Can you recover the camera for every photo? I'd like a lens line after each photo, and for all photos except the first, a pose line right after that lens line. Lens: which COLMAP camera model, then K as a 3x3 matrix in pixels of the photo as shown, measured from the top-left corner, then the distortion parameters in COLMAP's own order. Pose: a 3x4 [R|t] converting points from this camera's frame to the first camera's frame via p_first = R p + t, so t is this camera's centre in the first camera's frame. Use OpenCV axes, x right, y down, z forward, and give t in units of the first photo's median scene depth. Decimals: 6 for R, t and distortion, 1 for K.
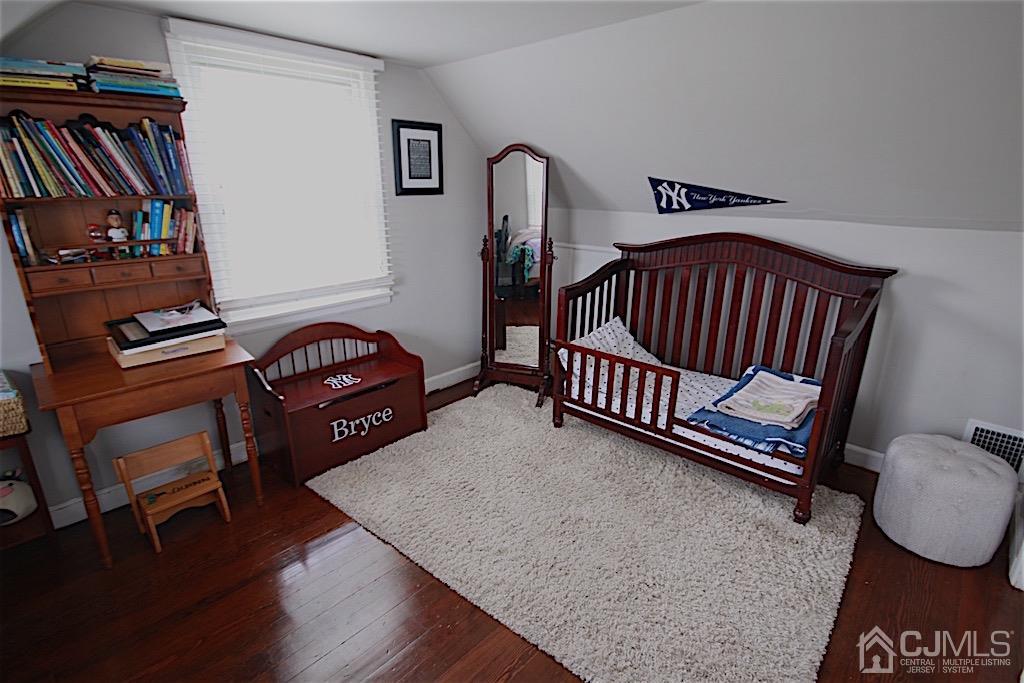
lens RADIAL K [[510.4, 0, 508.2], [0, 510.4, 339.7], [0, 0, 1]] dist [0.000902, -0.001466]
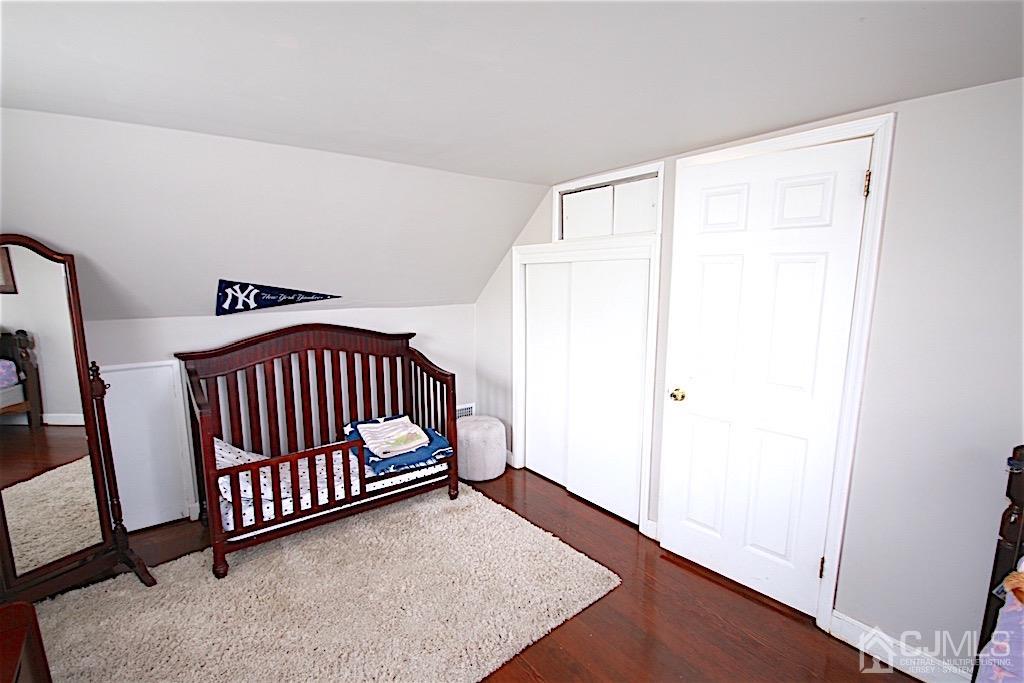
lens RADIAL K [[469.0, 0, 507.0], [0, 469.0, 352.1], [0, 0, 1]] dist [0.003705, 0.000338]
pose [[0.175071, -0.166418, 0.970389, -0.551312], [0.296539, 0.948756, 0.109209, -0.130013], [-0.938837, 0.268639, 0.215449, 0.348293]]
